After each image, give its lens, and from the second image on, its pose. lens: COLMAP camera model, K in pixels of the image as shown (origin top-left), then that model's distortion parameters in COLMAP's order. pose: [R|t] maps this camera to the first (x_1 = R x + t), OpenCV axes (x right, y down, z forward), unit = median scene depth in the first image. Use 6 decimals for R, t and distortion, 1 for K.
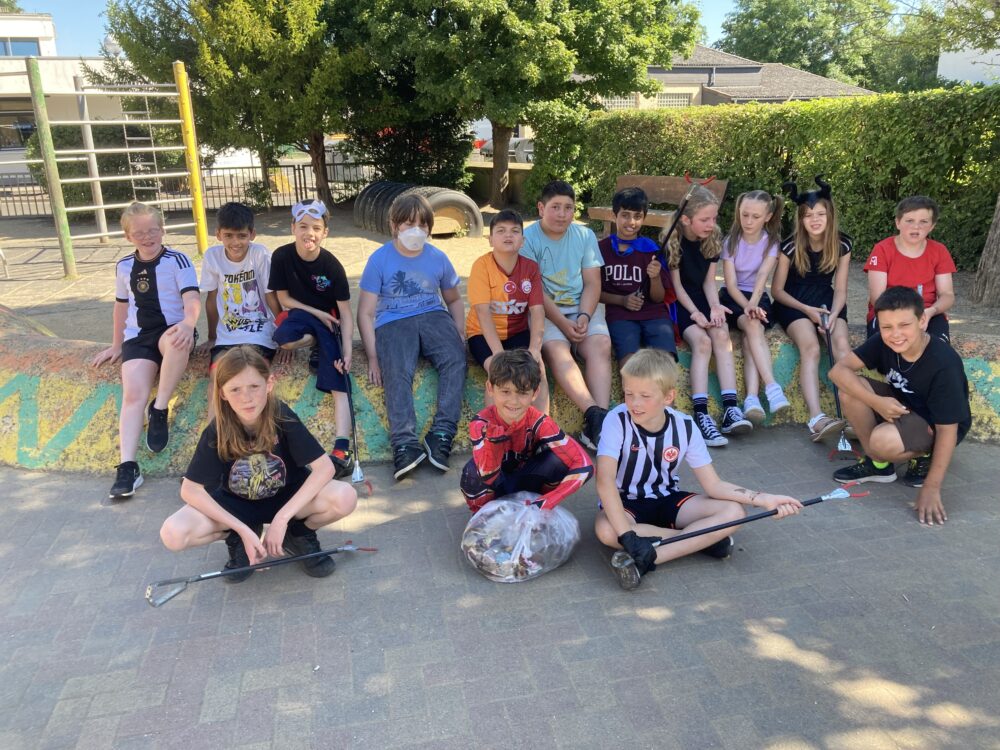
lens RADIAL K [[843.6, 0, 500.0], [0, 843.6, 375.0], [0, 0, 1]] dist [0.008879, 0.017198]
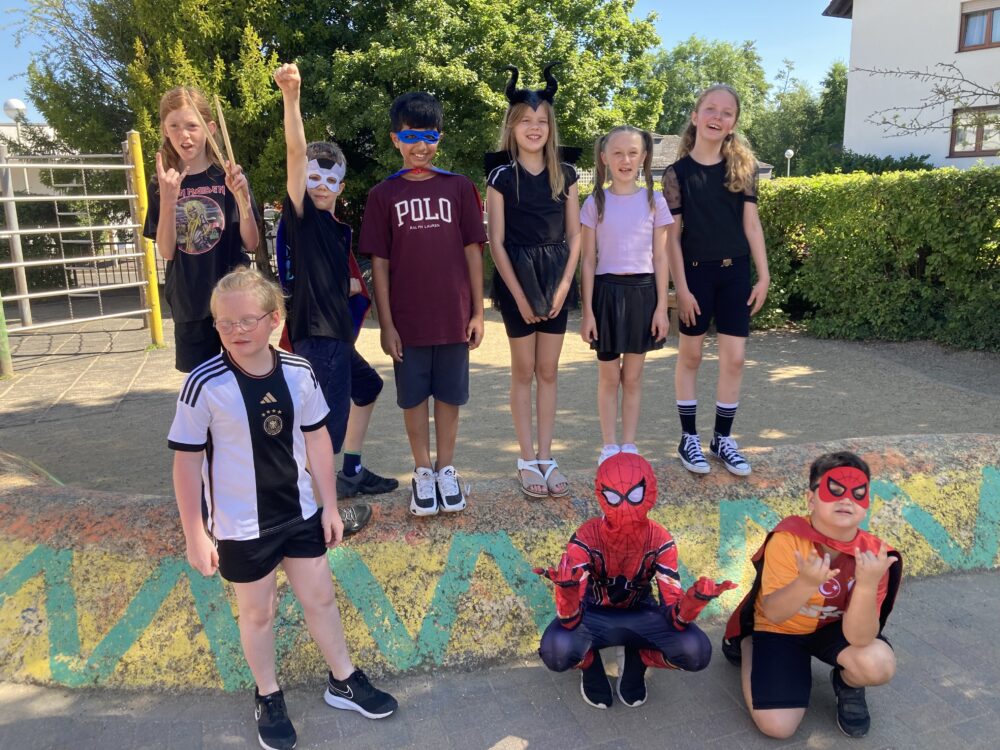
lens RADIAL K [[843.6, 0, 500.0], [0, 843.6, 375.0], [0, 0, 1]] dist [0.008879, 0.017198]
pose [[0.991875, -0.025039, 0.124727, -0.138448], [0.034124, 0.996875, -0.071243, -0.045653], [-0.122553, 0.074921, 0.989630, 0.110291]]
